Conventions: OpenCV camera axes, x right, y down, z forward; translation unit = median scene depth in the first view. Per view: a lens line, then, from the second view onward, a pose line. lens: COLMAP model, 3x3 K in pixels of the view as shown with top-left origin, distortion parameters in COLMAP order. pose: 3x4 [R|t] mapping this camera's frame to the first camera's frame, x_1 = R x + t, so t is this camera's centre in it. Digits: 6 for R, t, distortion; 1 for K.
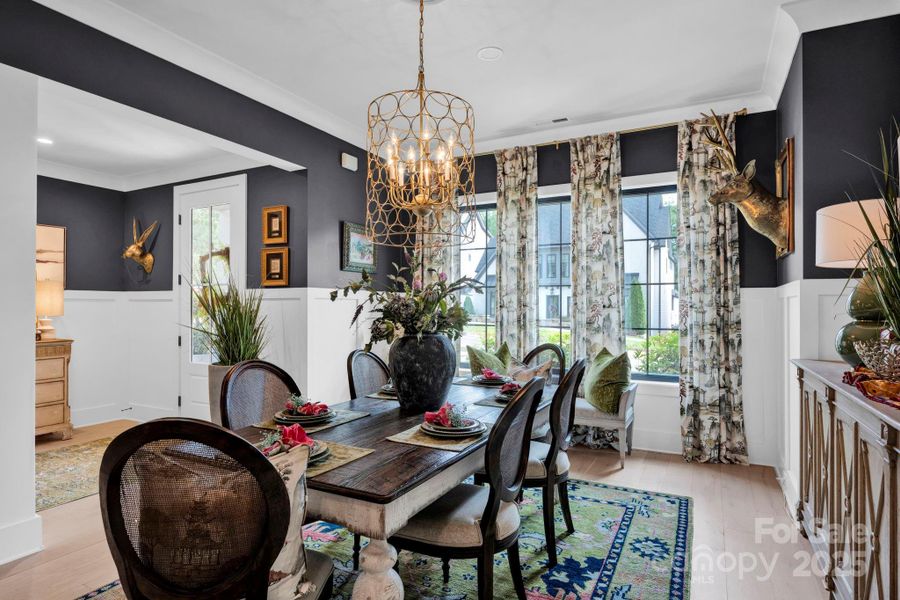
lens RADIAL K [[498.4, 0, 450.0], [0, 498.4, 300.0], [0, 0, 1]] dist [-0.001227, -0.000174]
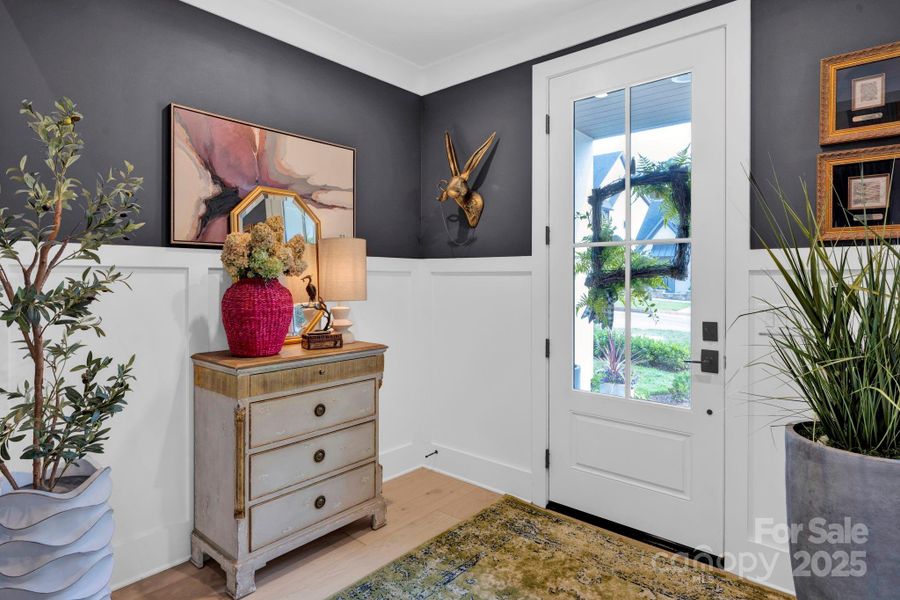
lens RADIAL K [[497.9, 0, 450.6], [0, 497.9, 277.8], [0, 0, 1]] dist [-0.001816, -0.000447]
pose [[0.973079, 0.003714, -0.230443, -0.590096], [-0.001470, 0.999950, 0.009908, 0.000120], [0.230468, -0.009302, 0.973035, 0.509651]]
